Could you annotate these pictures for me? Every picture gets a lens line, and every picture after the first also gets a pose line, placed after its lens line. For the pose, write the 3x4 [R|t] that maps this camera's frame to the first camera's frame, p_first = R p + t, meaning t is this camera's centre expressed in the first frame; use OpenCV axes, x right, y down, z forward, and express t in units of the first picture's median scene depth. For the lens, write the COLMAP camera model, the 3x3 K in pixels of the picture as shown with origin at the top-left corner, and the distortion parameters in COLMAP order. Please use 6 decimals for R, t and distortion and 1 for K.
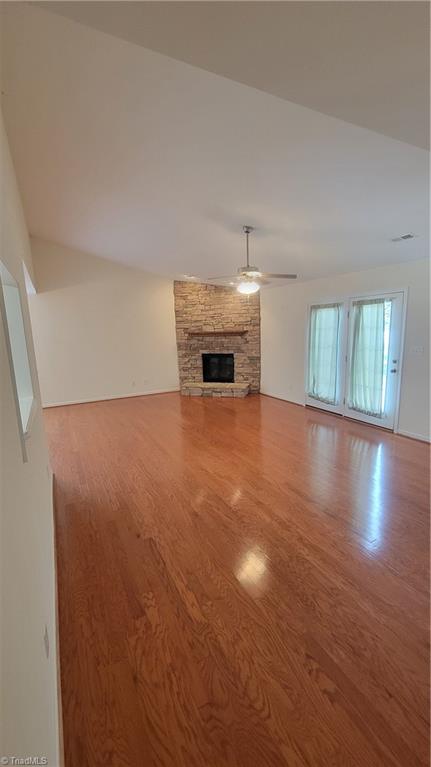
lens RADIAL K [[310.2, 0, 215.5], [0, 310.2, 383.5], [0, 0, 1]] dist [0.000211, 0.000031]
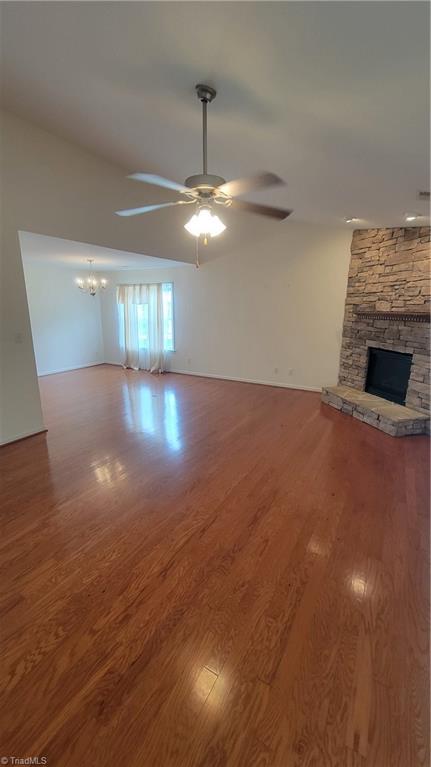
lens RADIAL K [[310.2, 0, 215.5], [0, 310.2, 383.5], [0, 0, 1]] dist [0.000211, 0.000031]
pose [[0.552859, 0.238907, -0.798293, 0.305420], [-0.174145, 0.969990, 0.169686, -0.076967], [0.814875, 0.045207, 0.577872, 0.394425]]
